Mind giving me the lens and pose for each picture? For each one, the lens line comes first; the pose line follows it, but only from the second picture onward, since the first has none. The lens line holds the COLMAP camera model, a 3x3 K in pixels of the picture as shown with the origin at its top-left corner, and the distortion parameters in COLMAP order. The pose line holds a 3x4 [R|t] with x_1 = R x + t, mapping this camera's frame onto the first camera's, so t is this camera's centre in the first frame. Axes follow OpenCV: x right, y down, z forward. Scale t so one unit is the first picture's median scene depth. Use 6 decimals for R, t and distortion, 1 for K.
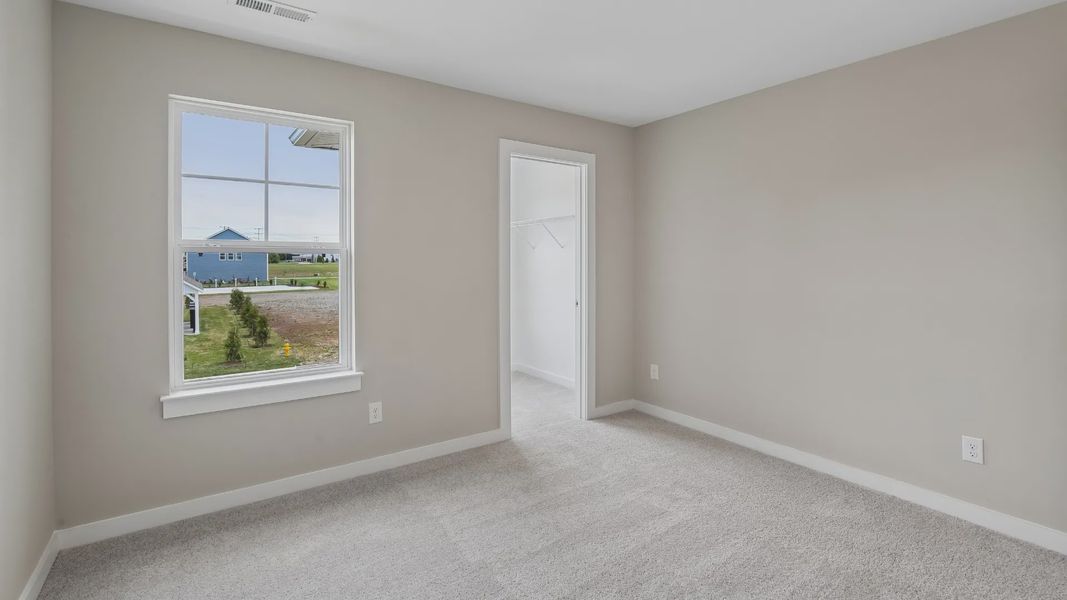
lens RADIAL K [[492.8, 0, 533.8], [0, 492.8, 266.7], [0, 0, 1]] dist [-0.012360, 0.000298]
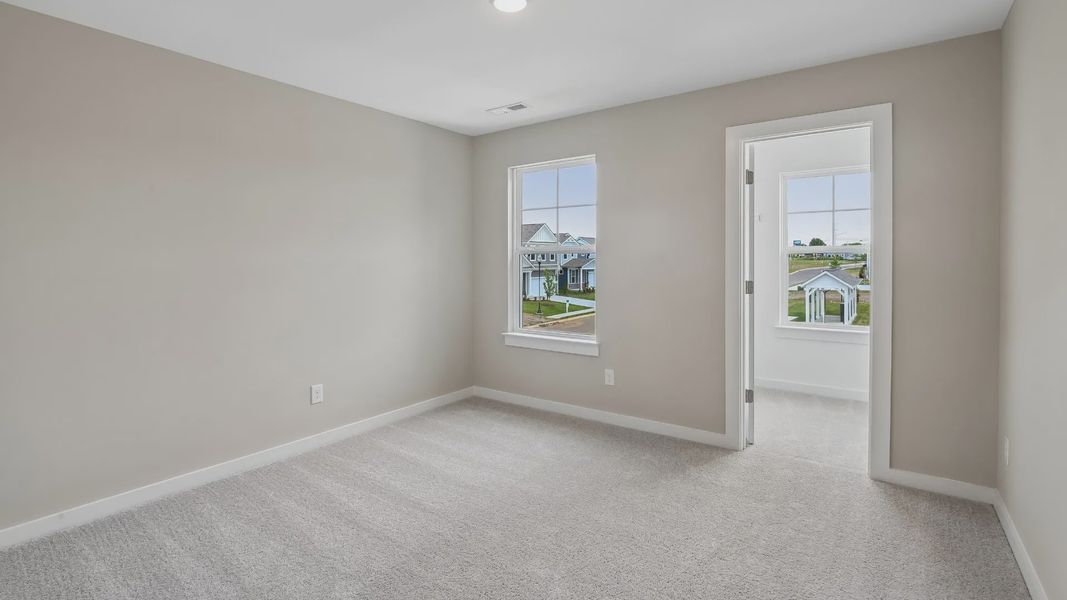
lens RADIAL K [[492.8, 0, 533.8], [0, 492.8, 266.7], [0, 0, 1]] dist [-0.012360, 0.000298]
pose [[0.317749, 0.016272, -0.948035, 0.825065], [-0.001382, 0.999860, 0.016698, -0.012007], [0.948174, -0.003995, 0.317726, 0.407226]]
